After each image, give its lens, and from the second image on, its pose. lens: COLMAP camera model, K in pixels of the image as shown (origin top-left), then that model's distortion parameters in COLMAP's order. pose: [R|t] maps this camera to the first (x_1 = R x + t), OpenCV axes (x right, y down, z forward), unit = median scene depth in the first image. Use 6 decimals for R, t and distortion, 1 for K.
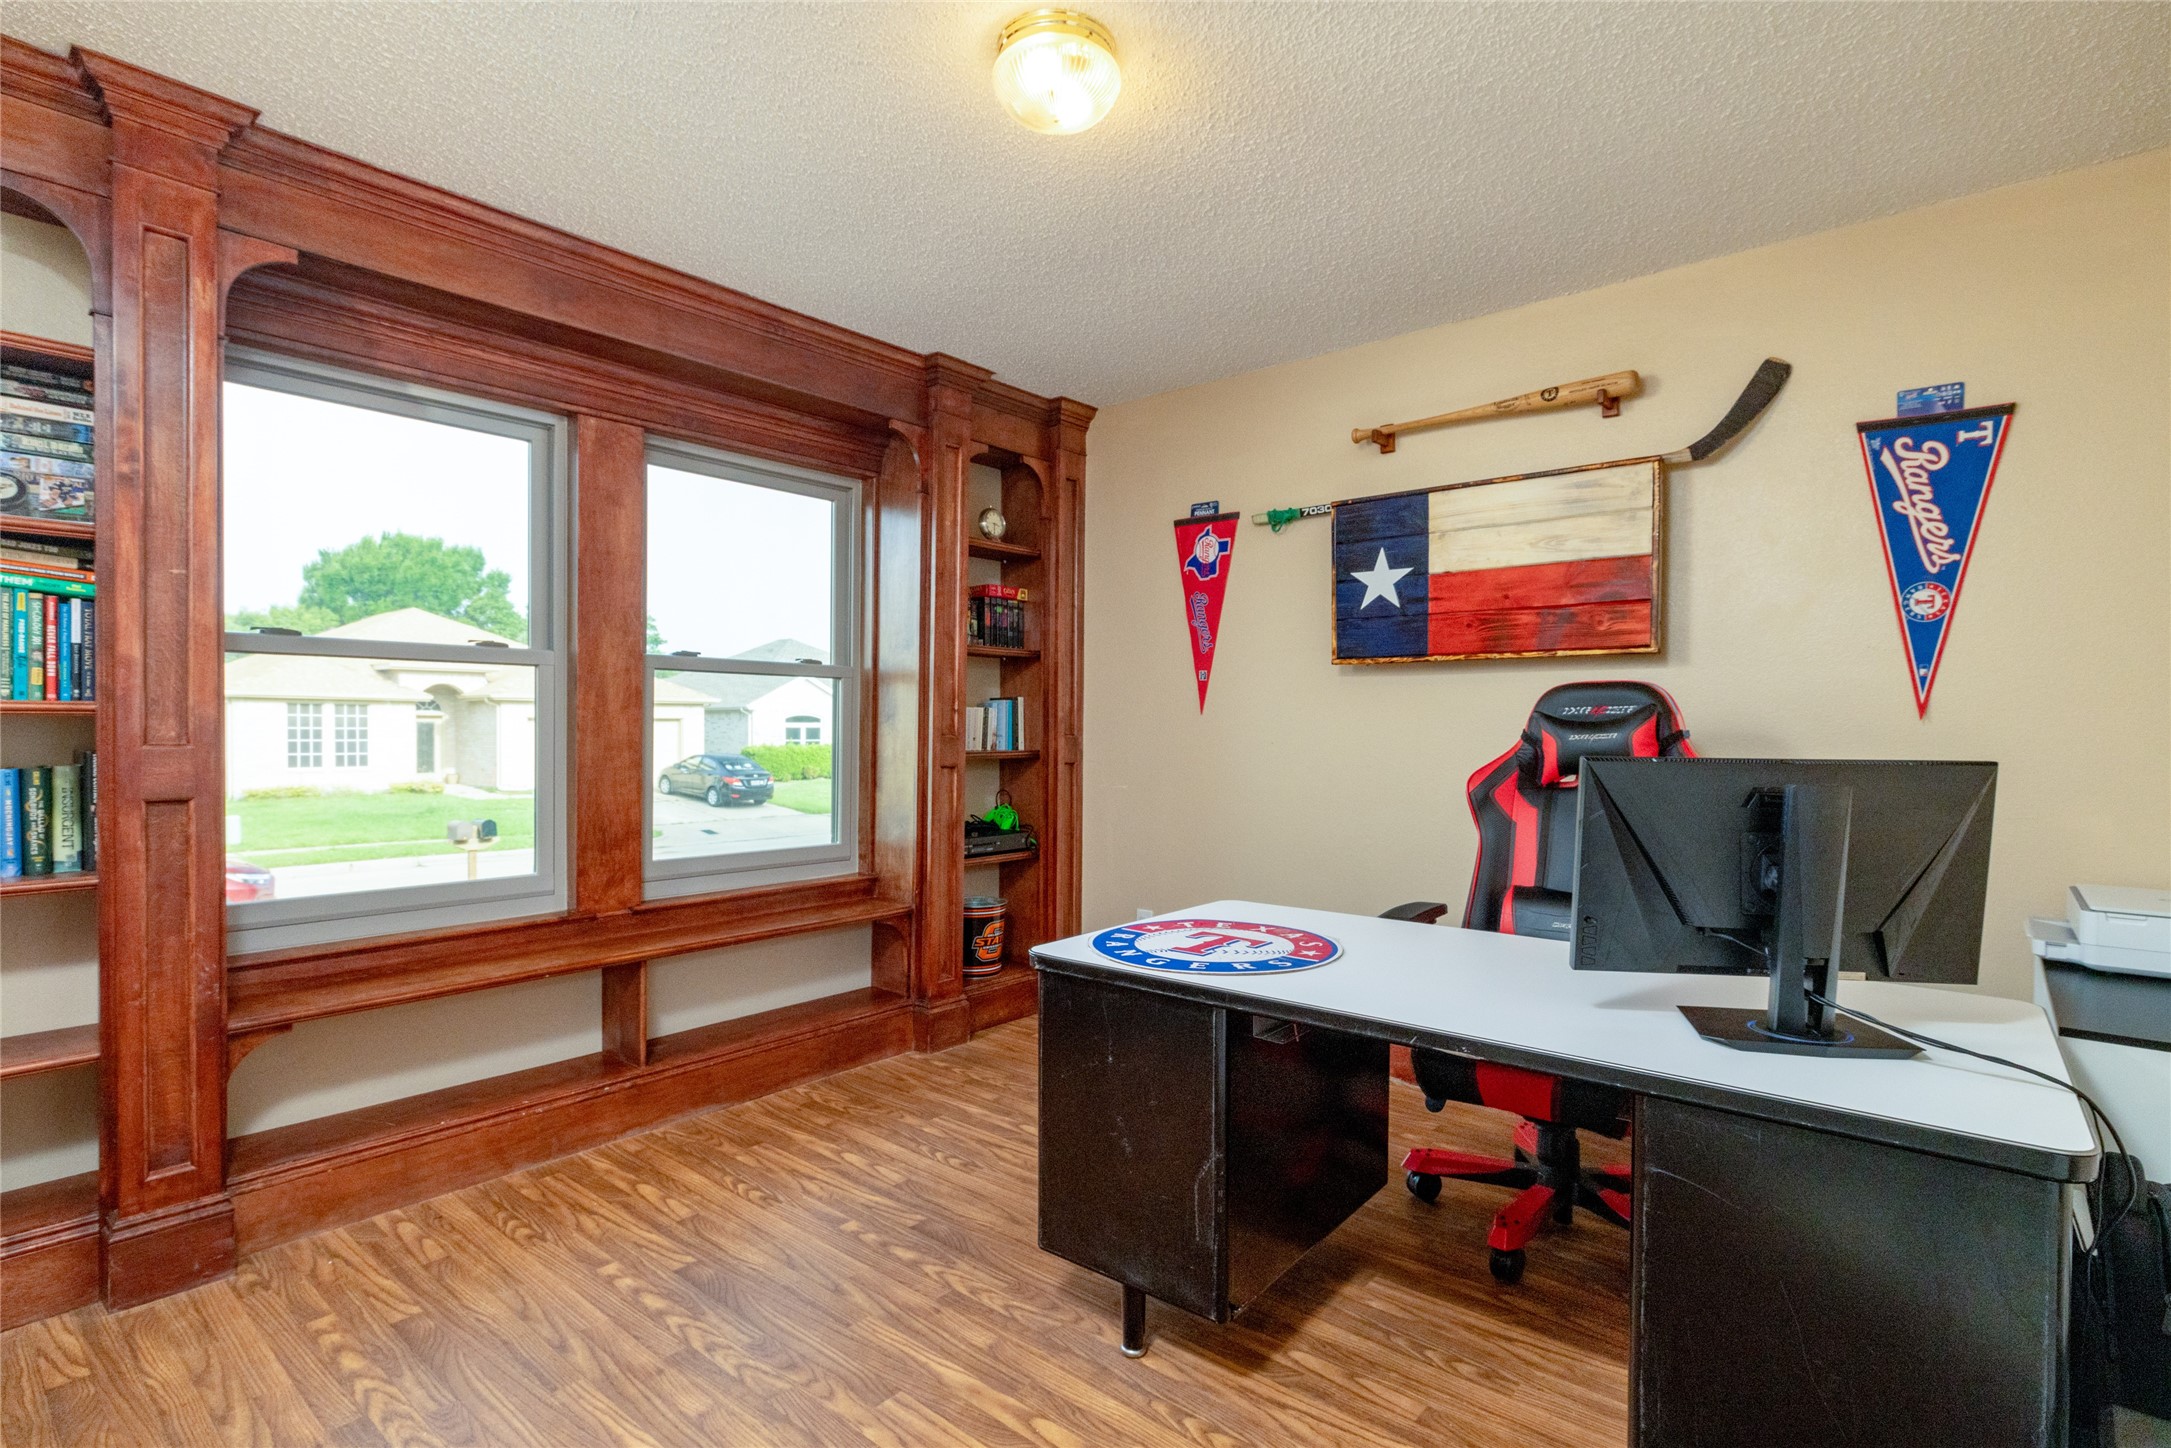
lens RADIAL K [[1052.1, 0, 1085.5], [0, 1052.1, 724.0], [0, 0, 1]] dist [0.008452, -0.000425]
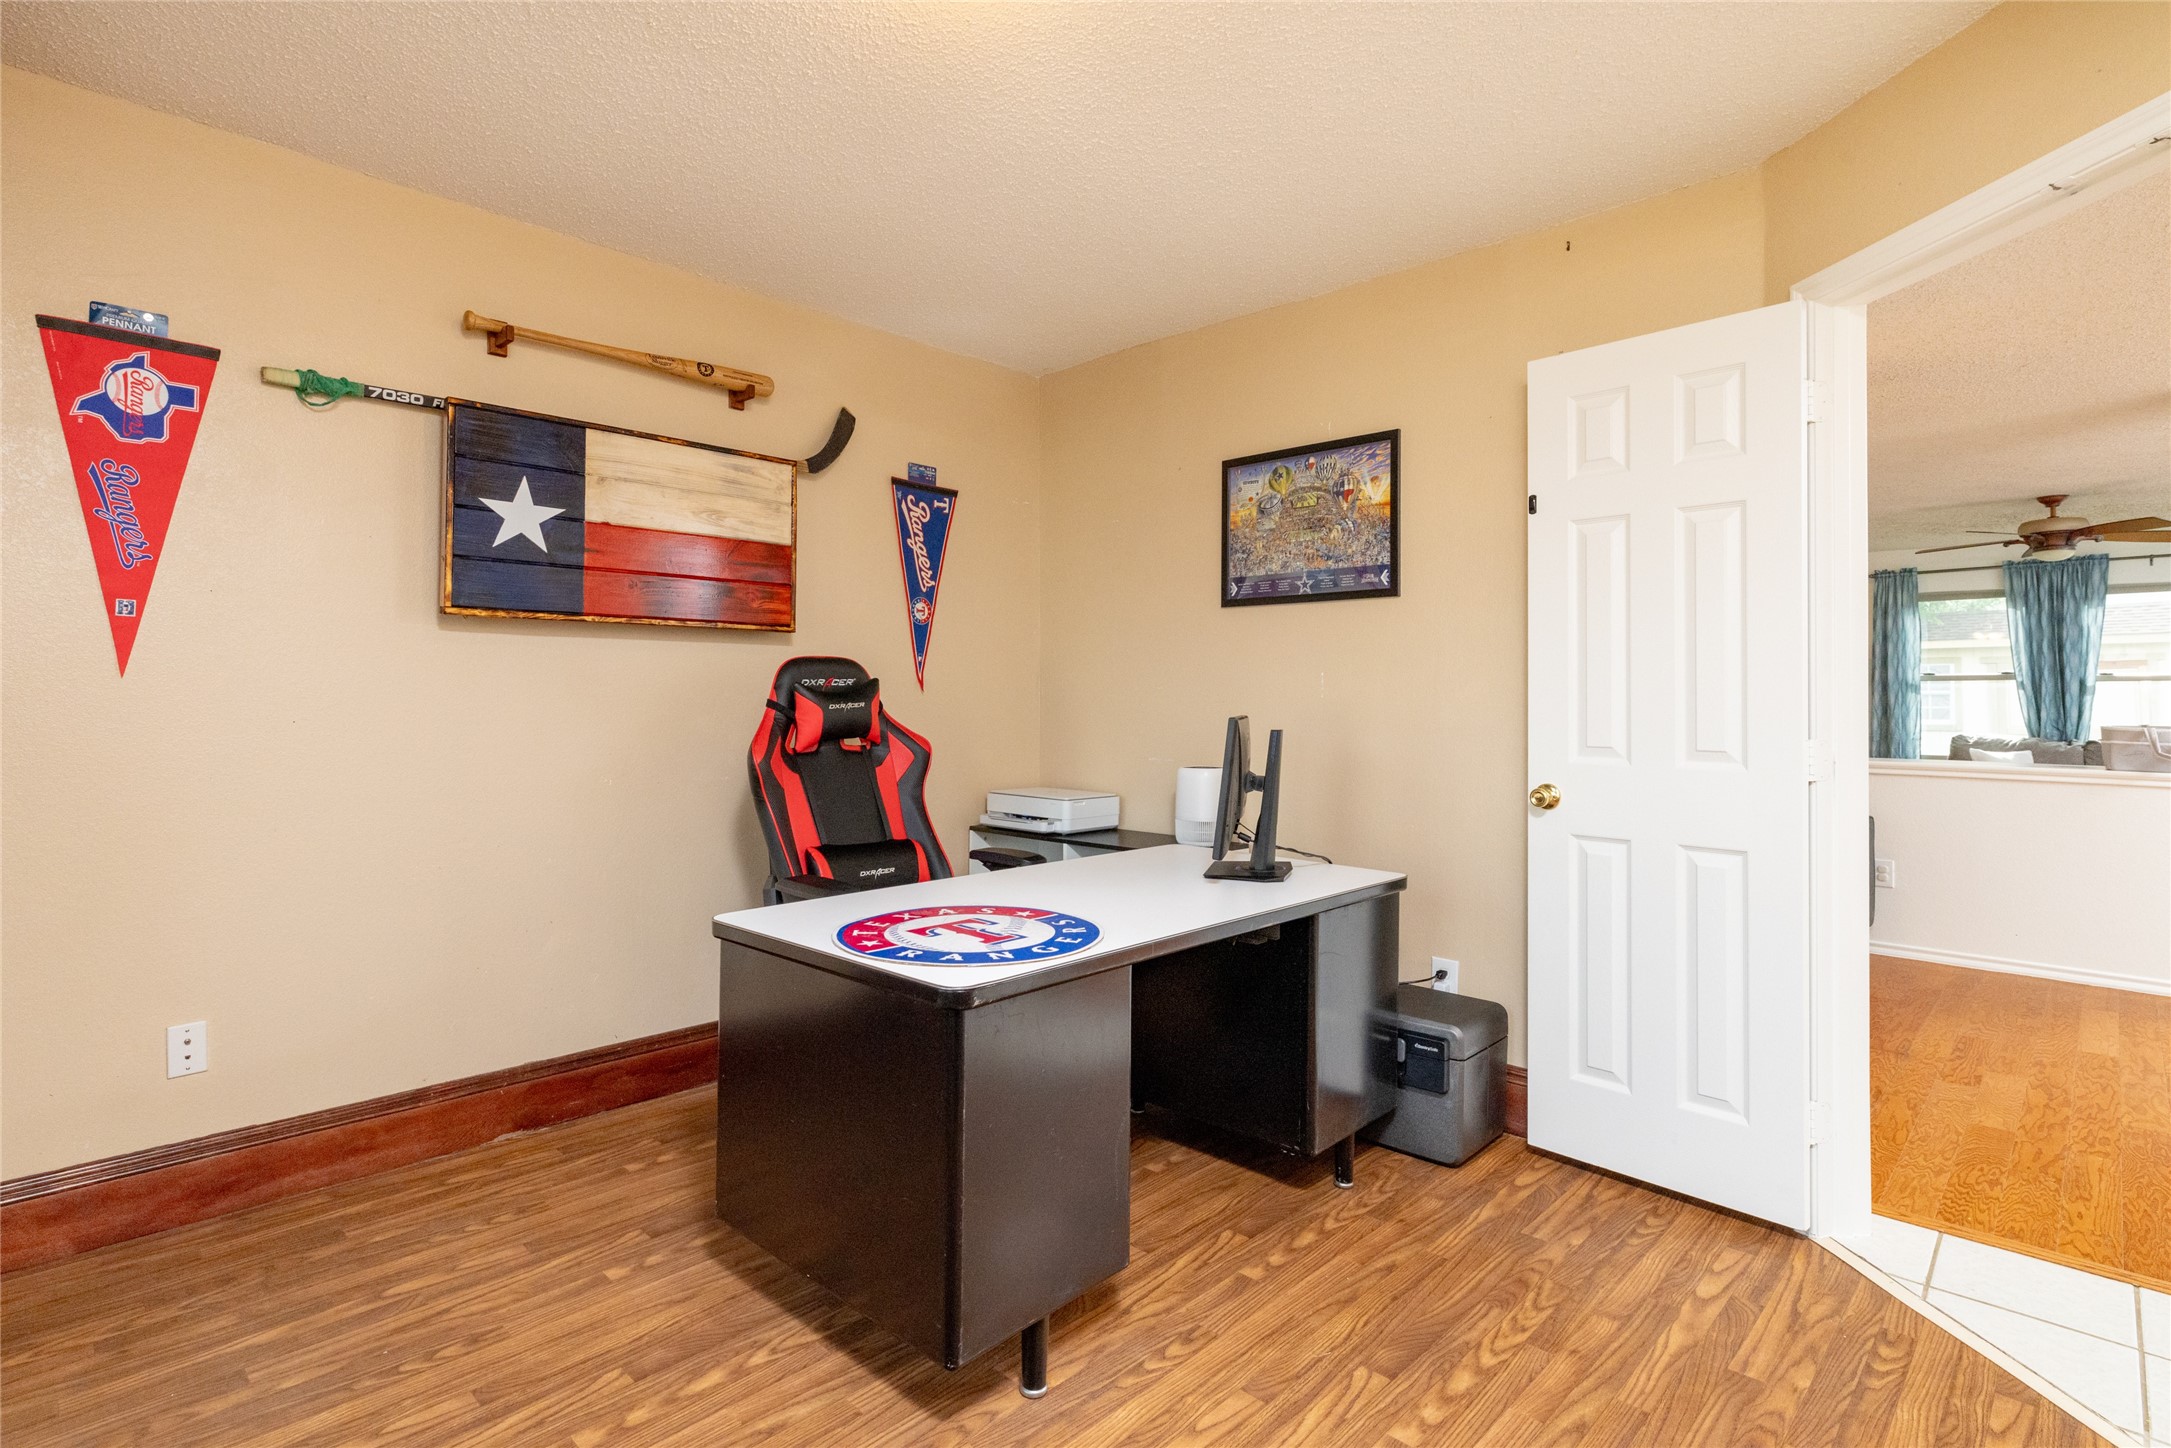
lens RADIAL K [[1089.3, 0, 1101.7], [0, 1089.3, 685.5], [0, 0, 1]] dist [0.012154, 0.000022]
pose [[0.057946, 0.011169, 0.998257, -0.582206], [0.000360, 0.999937, -0.011209, 0.004102], [-0.998320, 0.001008, 0.057938, 0.554884]]
